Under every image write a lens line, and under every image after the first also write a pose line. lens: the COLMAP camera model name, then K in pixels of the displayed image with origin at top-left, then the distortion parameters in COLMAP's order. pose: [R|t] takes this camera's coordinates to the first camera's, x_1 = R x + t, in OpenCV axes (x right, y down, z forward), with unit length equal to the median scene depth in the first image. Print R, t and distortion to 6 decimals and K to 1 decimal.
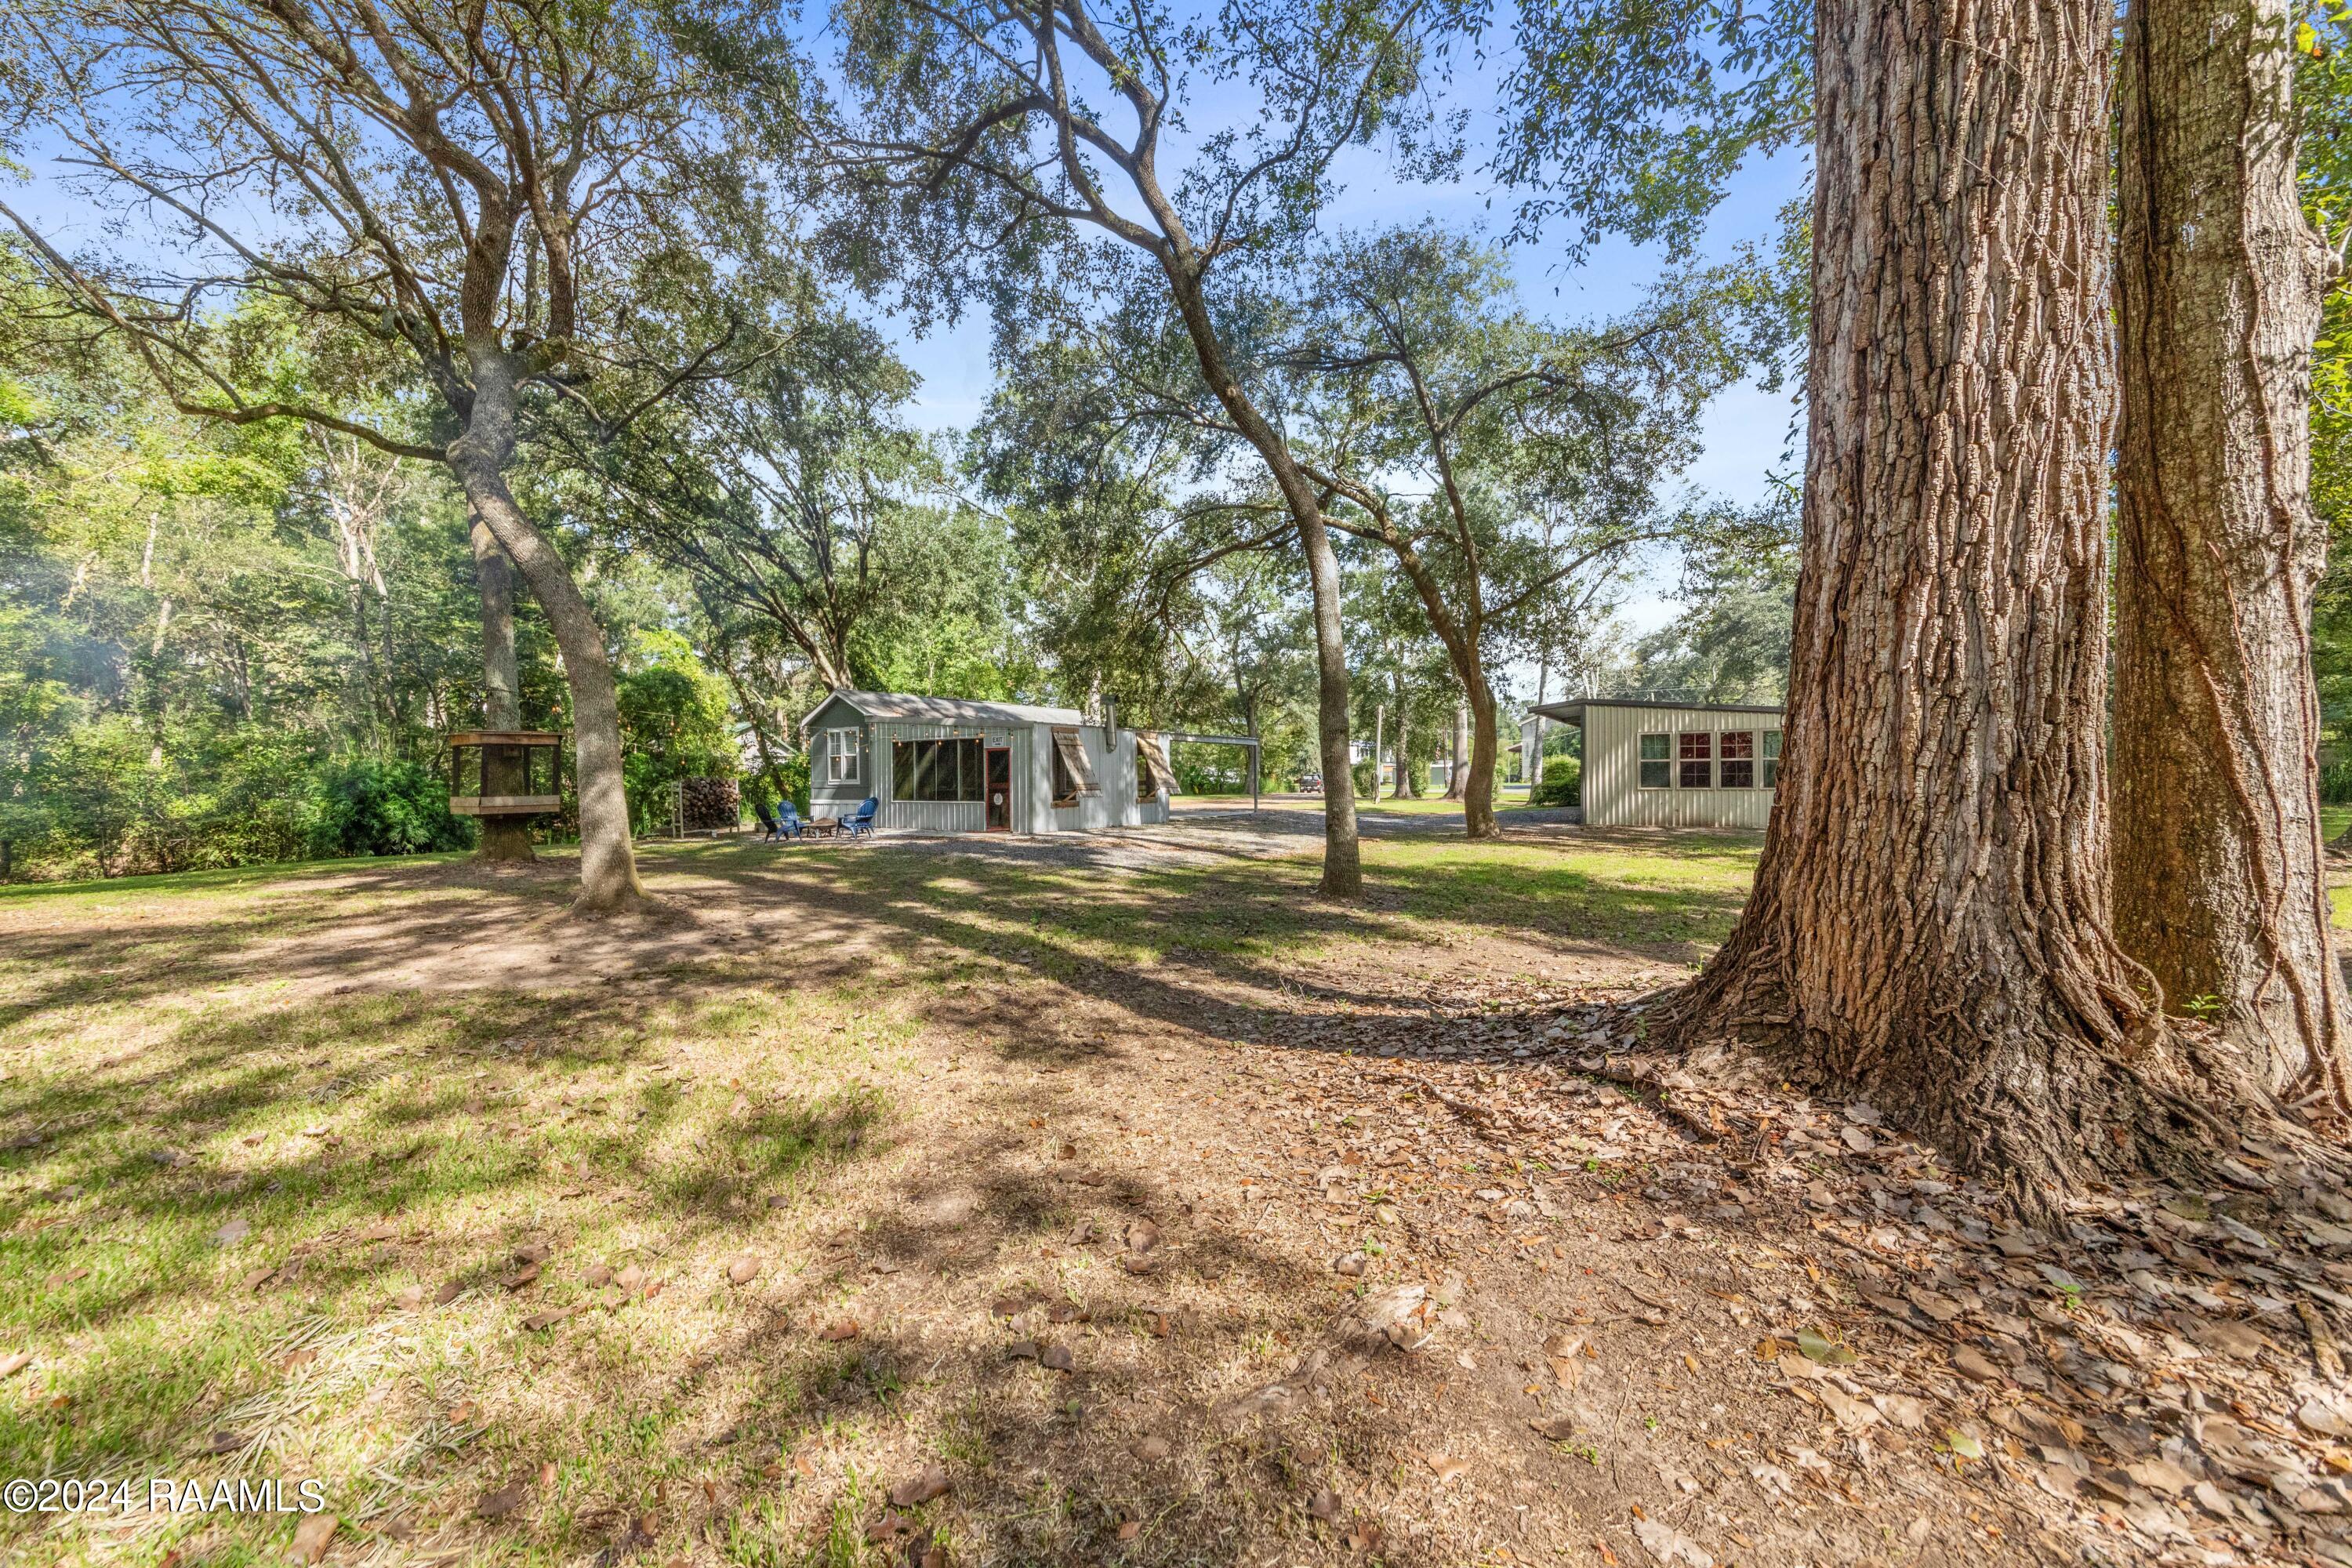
lens RADIAL K [[857.7, 0, 1174.4], [0, 857.7, 792.6], [0, 0, 1]] dist [-0.003749, -0.000365]
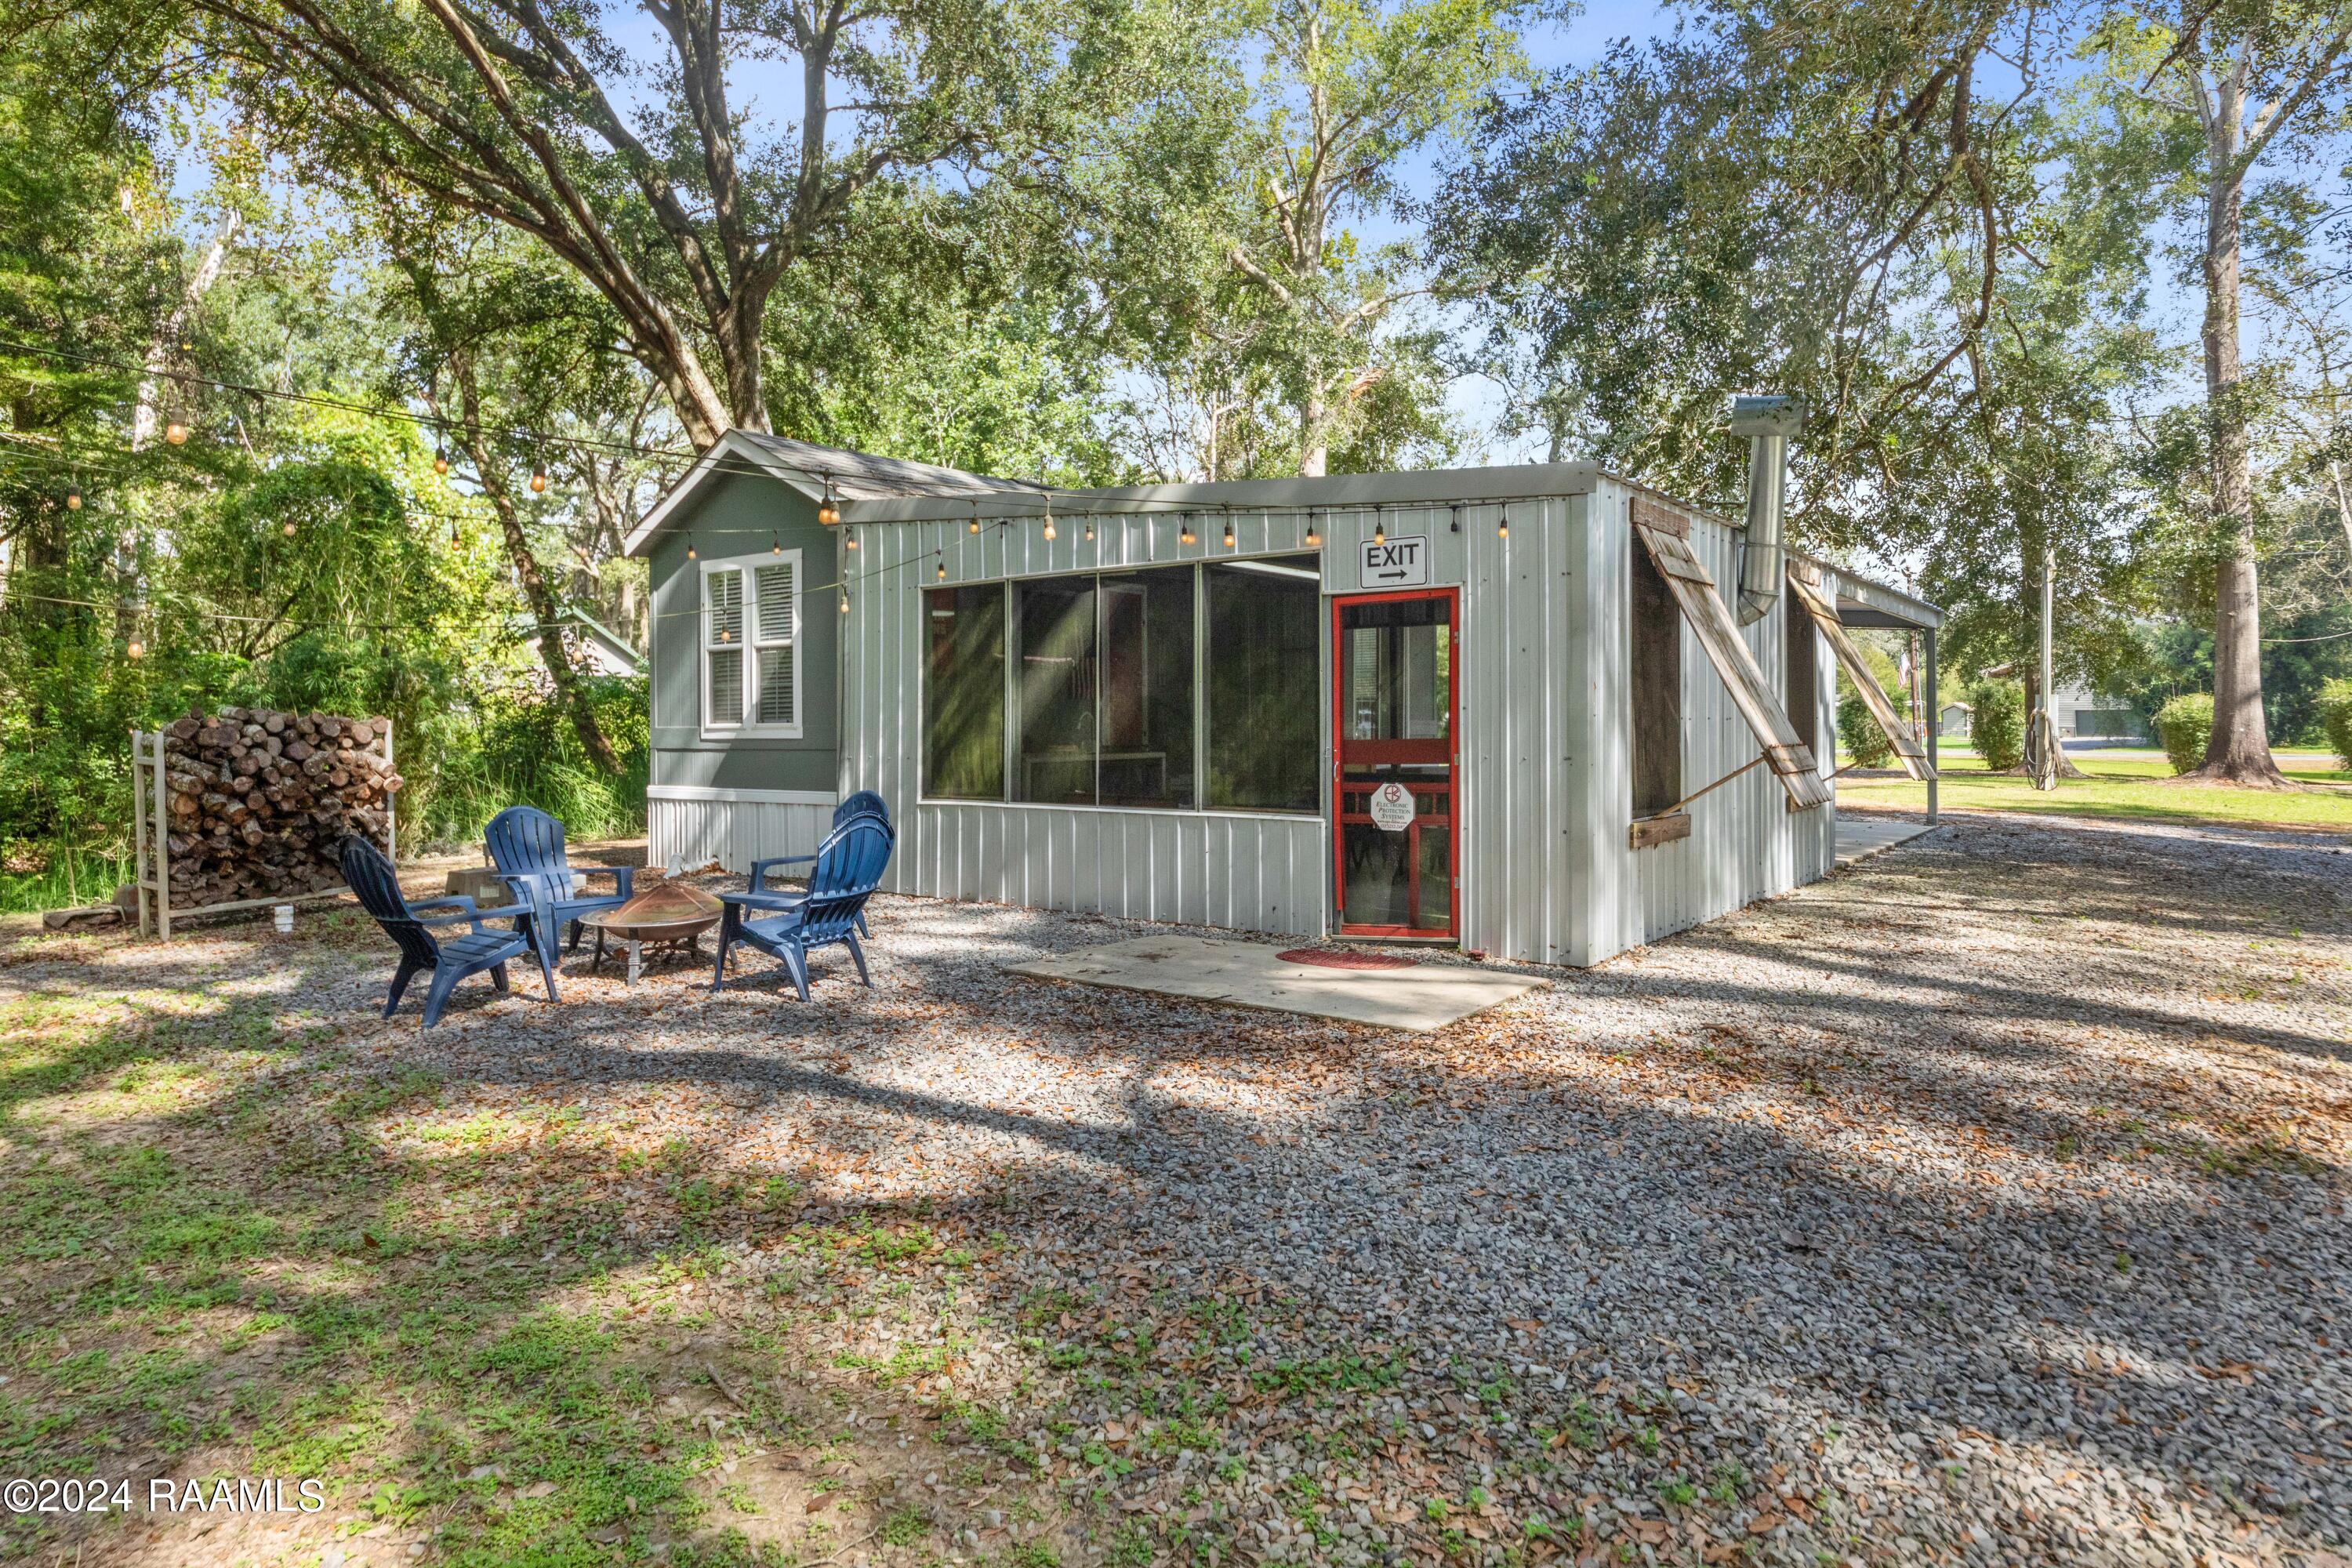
lens RADIAL K [[1404.1, 0, 1176.9], [0, 1404.1, 775.4], [0, 0, 1]] dist [0.002420, -0.002088]
pose [[0.997128, 0.013334, -0.074550, -0.203931], [-0.012427, 0.999843, 0.012629, -0.004826], [0.074706, -0.011667, 0.997137, 0.530396]]
